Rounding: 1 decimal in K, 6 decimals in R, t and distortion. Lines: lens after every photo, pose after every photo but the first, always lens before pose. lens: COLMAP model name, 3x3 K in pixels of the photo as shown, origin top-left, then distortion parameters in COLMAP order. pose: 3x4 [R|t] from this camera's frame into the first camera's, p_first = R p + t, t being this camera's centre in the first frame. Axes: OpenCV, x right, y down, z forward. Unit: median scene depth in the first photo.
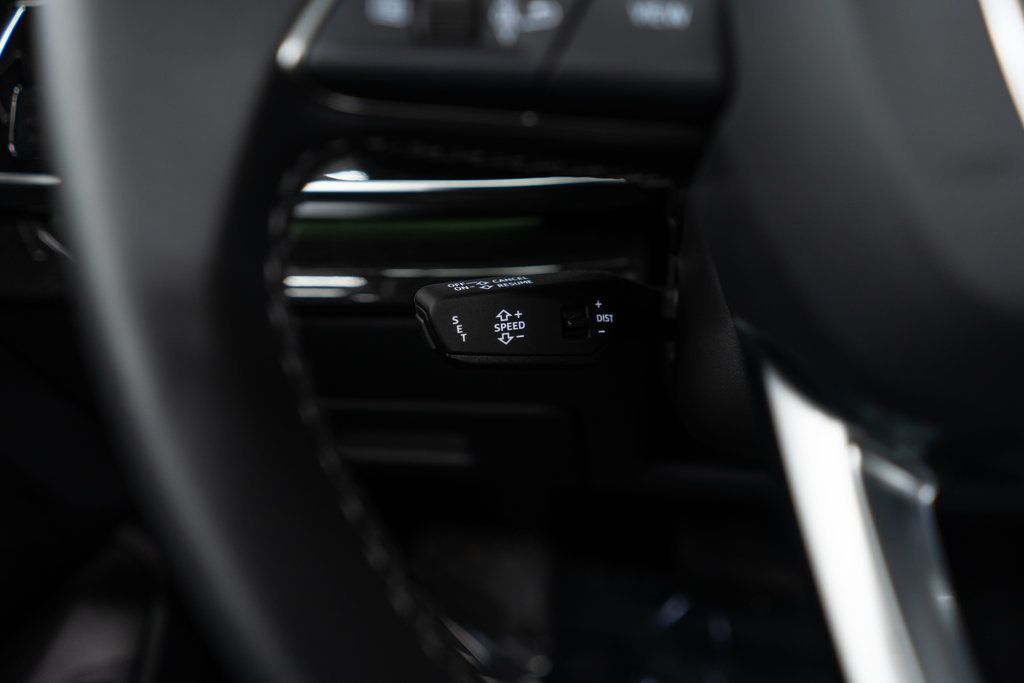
lens RADIAL K [[799.3, 0, 512.0], [0, 799.3, 341.5], [0, 0, 1]] dist [-0.004318, -0.002115]
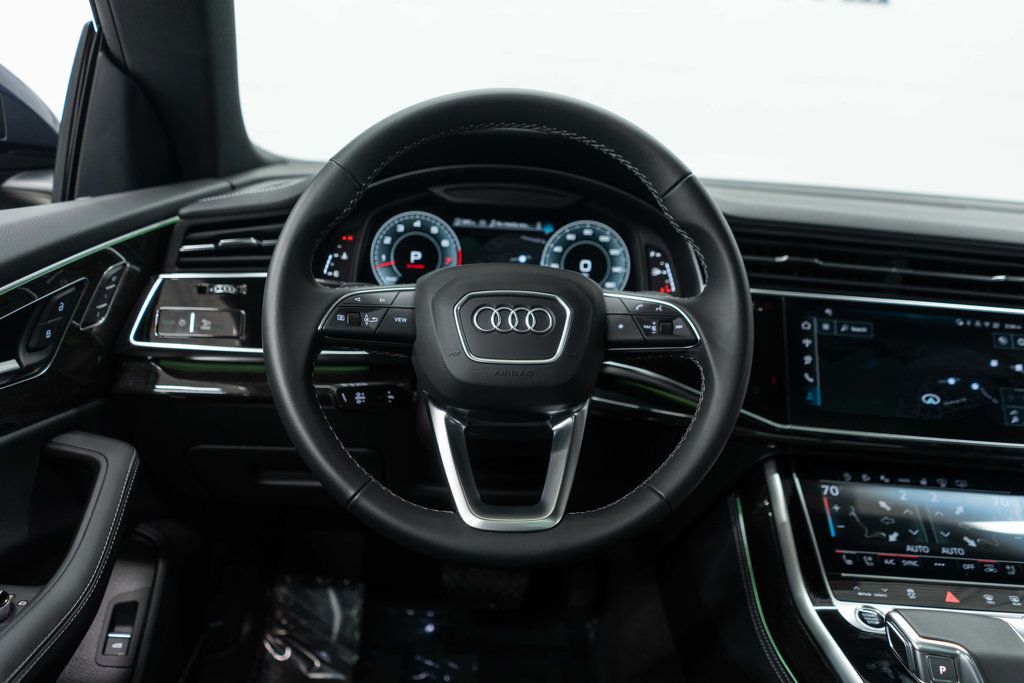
lens RADIAL K [[799.3, 0, 512.0], [0, 799.3, 341.5], [0, 0, 1]] dist [-0.004318, -0.002115]
pose [[0.969911, 0.015130, 0.242990, -0.193766], [0.030100, 0.982958, -0.181352, 0.355077], [-0.241593, 0.183209, 0.952926, -2.212478]]
